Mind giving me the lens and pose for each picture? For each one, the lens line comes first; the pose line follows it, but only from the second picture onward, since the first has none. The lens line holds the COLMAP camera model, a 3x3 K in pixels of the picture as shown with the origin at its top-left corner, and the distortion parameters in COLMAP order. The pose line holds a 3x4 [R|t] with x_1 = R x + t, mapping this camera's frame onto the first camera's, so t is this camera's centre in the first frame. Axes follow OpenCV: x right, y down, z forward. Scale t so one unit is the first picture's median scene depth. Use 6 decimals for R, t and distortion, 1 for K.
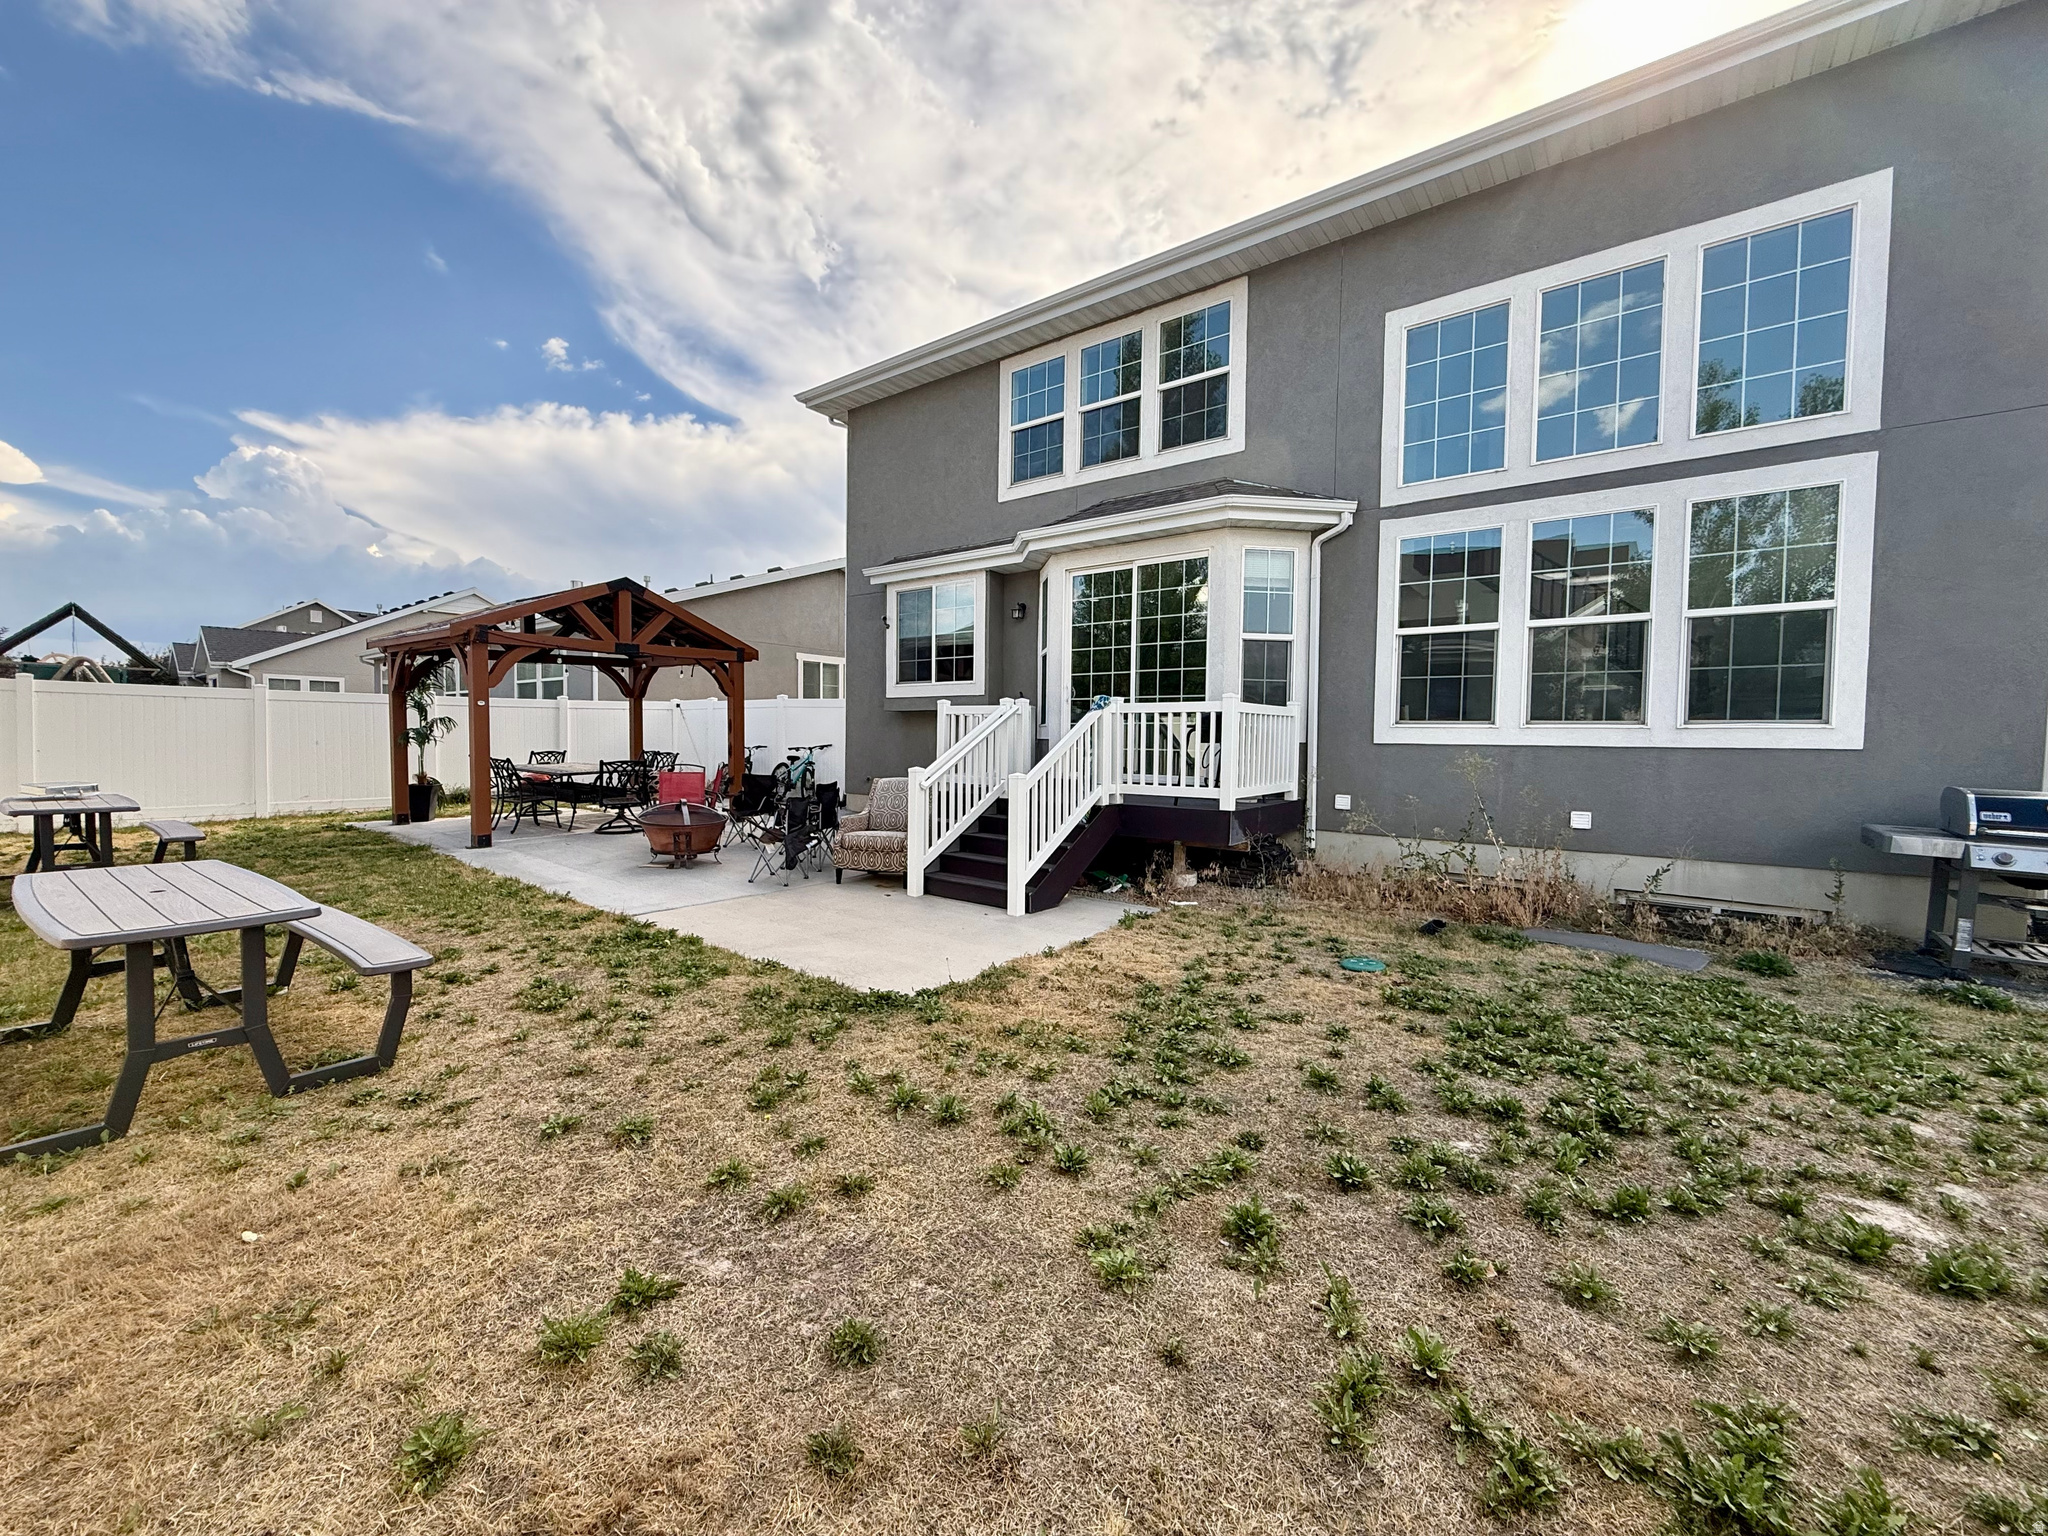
lens RADIAL K [[814.0, 0, 1031.9], [0, 814.0, 765.9], [0, 0, 1]] dist [0.001572, 0.000977]
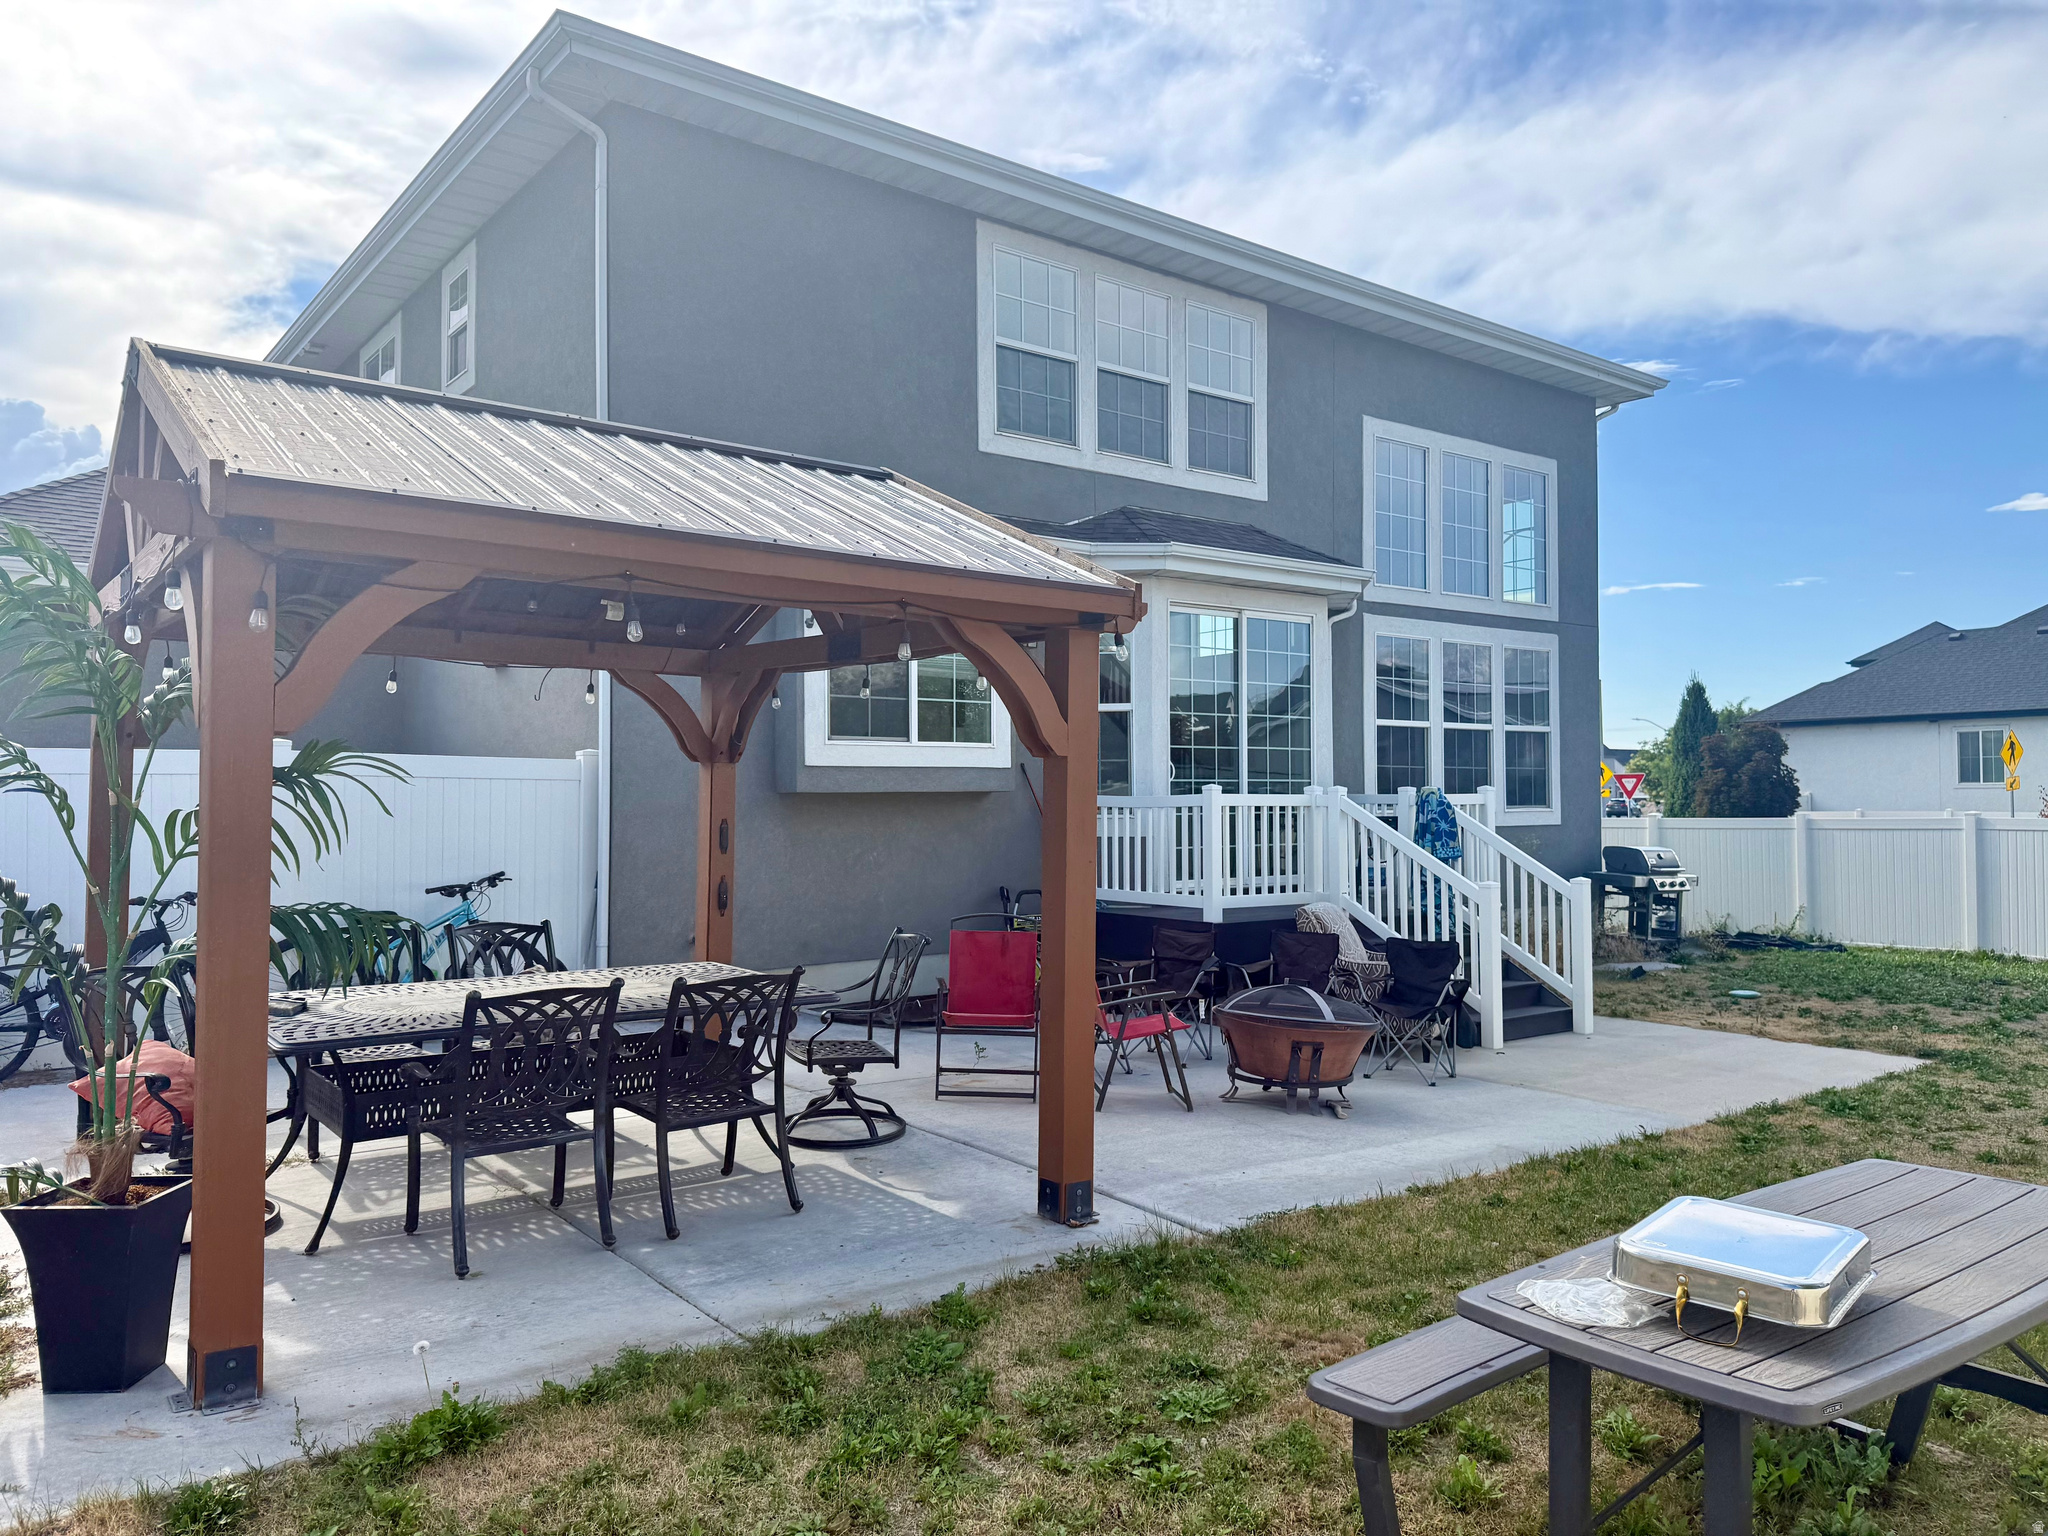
lens RADIAL K [[1462.2, 0, 1029.5], [0, 1462.2, 762.1], [0, 0, 1]] dist [0.027535, -0.015387]
pose [[0.272137, 0.019268, 0.962066, -1.302212], [0.047095, 0.998335, -0.033316, -0.065740], [-0.961105, 0.054375, 0.270777, 0.826581]]
